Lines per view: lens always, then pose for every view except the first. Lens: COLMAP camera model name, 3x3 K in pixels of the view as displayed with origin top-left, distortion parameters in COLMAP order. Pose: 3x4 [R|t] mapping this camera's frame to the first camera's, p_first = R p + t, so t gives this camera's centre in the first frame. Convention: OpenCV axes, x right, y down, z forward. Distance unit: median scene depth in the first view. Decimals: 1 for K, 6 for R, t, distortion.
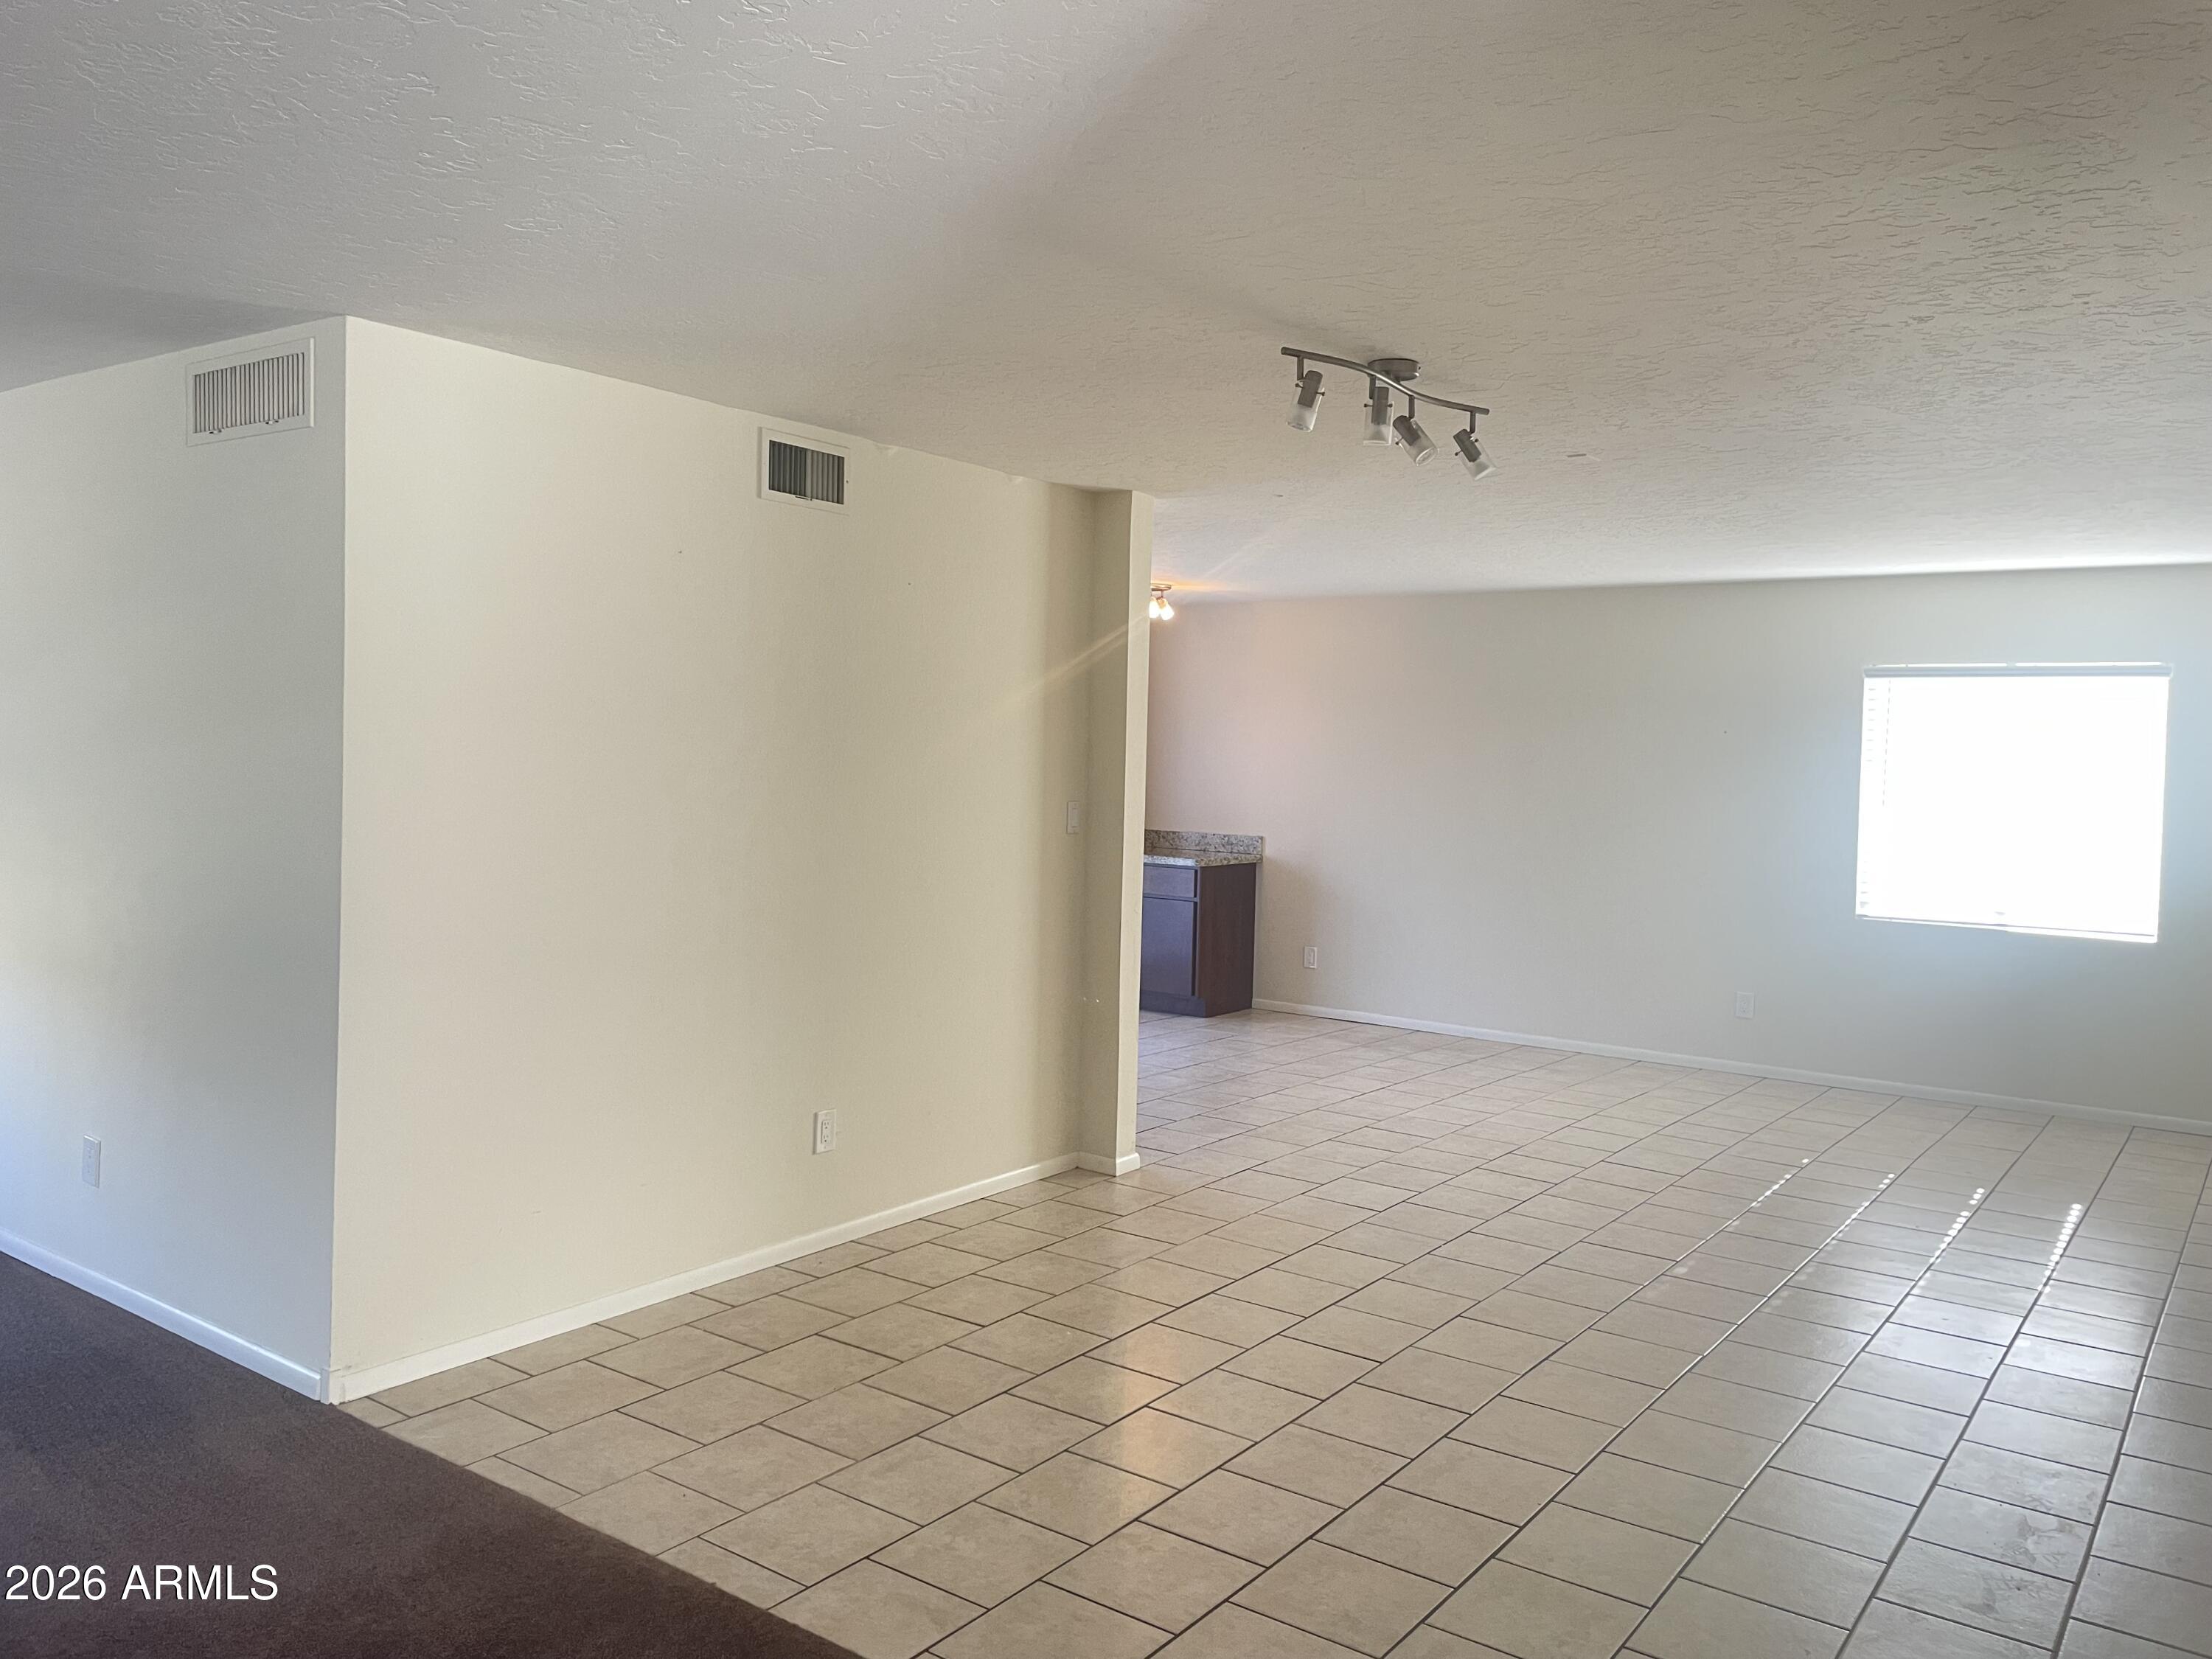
lens RADIAL K [[1672.0, 0, 1138.3], [0, 1672.0, 792.7], [0, 0, 1]] dist [0.037513, -0.051228]
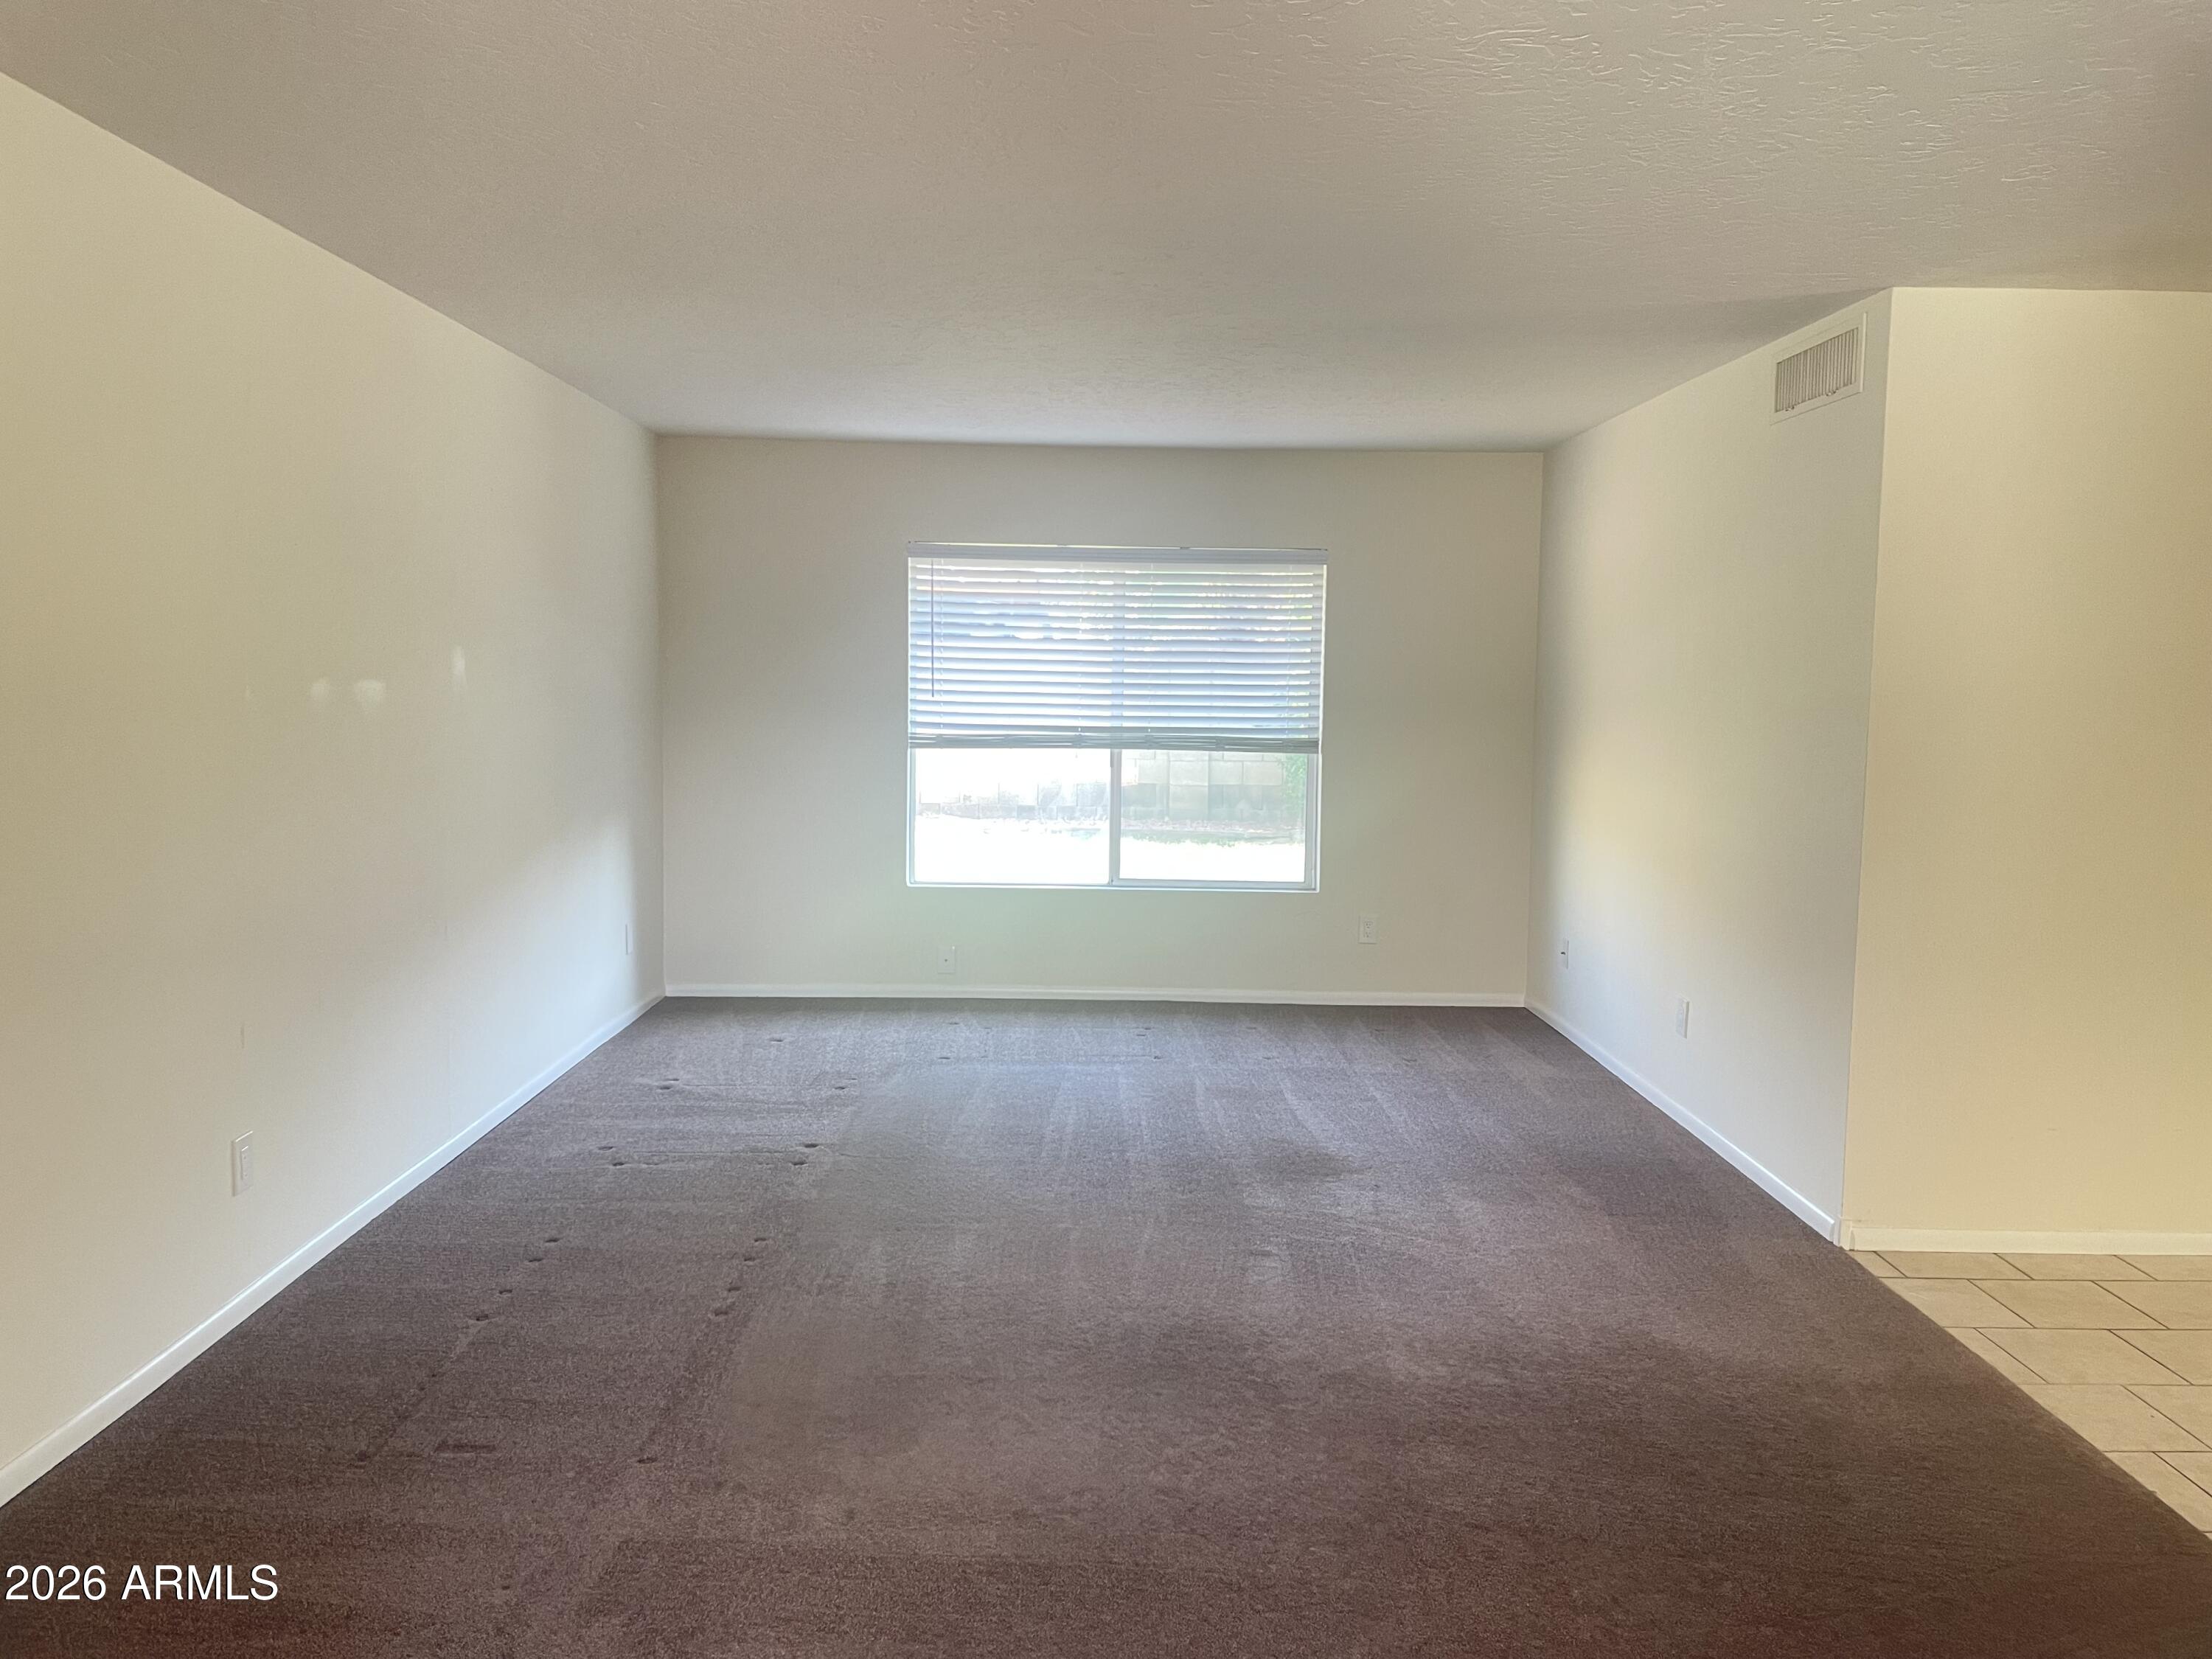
lens RADIAL K [[1672.0, 0, 1106.8], [0, 1672.0, 826.9], [0, 0, 1]] dist [0.037513, -0.051228]
pose [[0.586897, 0.056673, -0.807676, 0.143144], [-0.020380, 0.998265, 0.055237, 0.022350], [0.809405, -0.015958, 0.587034, -0.081484]]
